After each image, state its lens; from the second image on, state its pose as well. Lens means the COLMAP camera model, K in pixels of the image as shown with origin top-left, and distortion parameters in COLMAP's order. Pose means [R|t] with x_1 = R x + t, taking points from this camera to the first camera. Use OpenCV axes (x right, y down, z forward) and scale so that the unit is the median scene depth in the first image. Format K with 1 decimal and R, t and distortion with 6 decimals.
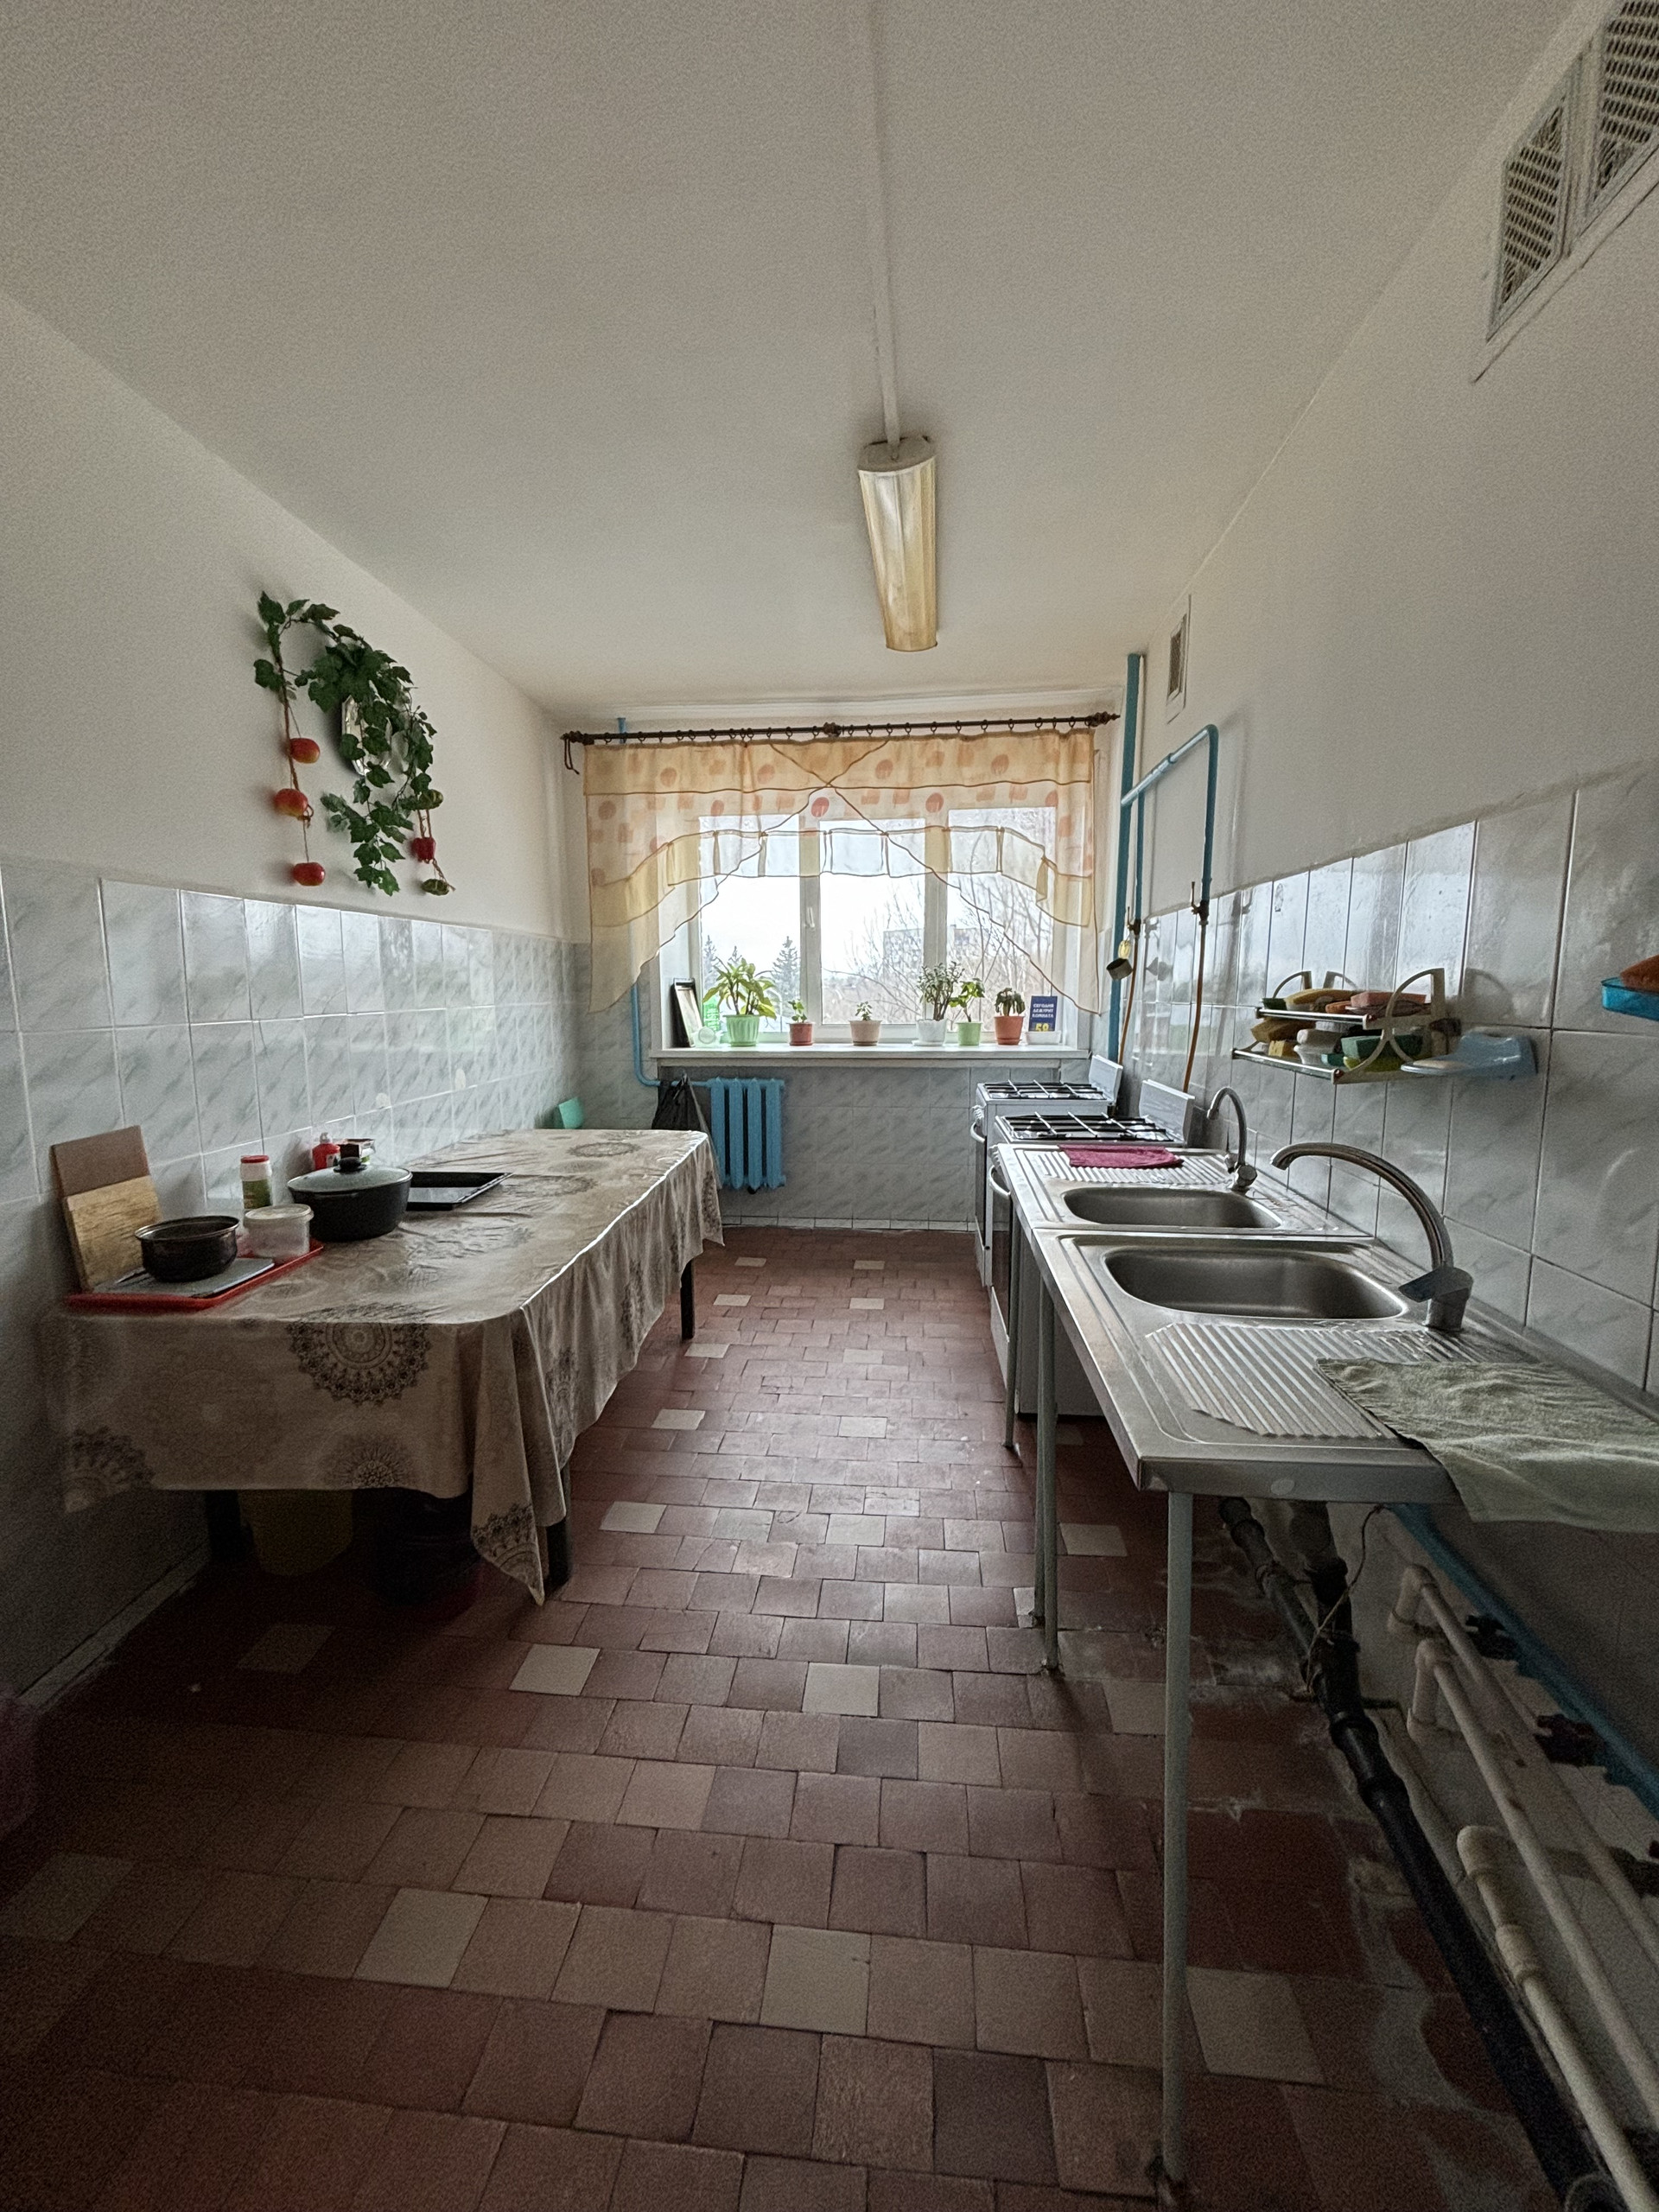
lens RADIAL K [[890.2, 0, 827.5], [0, 890.2, 1103.0], [0, 0, 1]] dist [-0.004051, -0.001250]
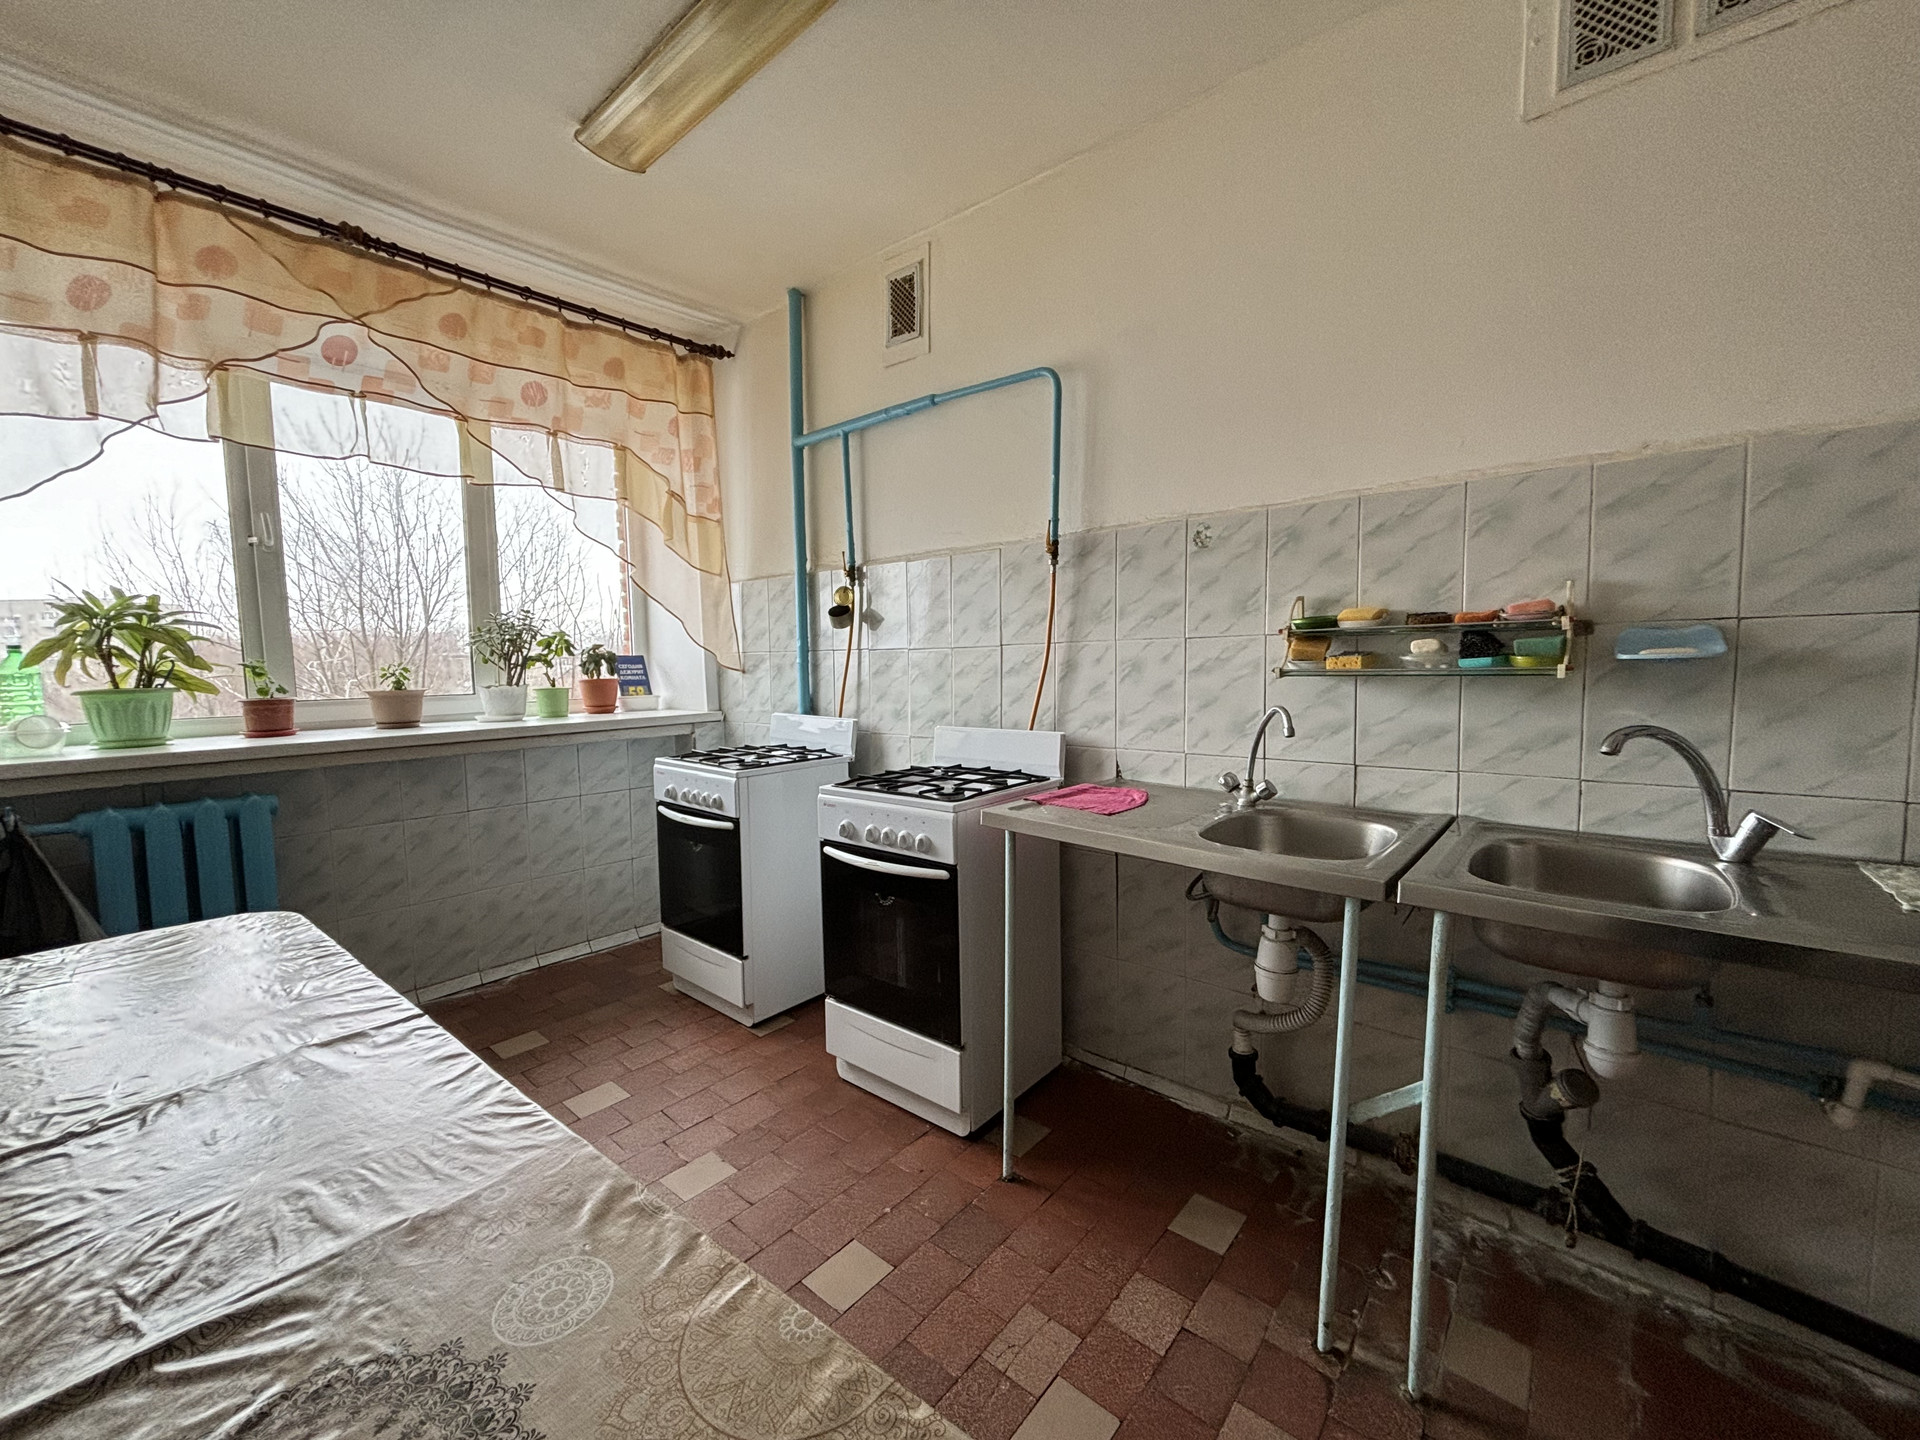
lens RADIAL K [[772.7, 0, 956.6], [0, 772.7, 715.1], [0, 0, 1]] dist [-0.004051, -0.001250]
pose [[0.557986, -0.063297, 0.827433, -0.213166], [0.120847, 0.992656, -0.005558, -0.020573], [-0.821004, 0.103094, 0.561537, 0.337482]]
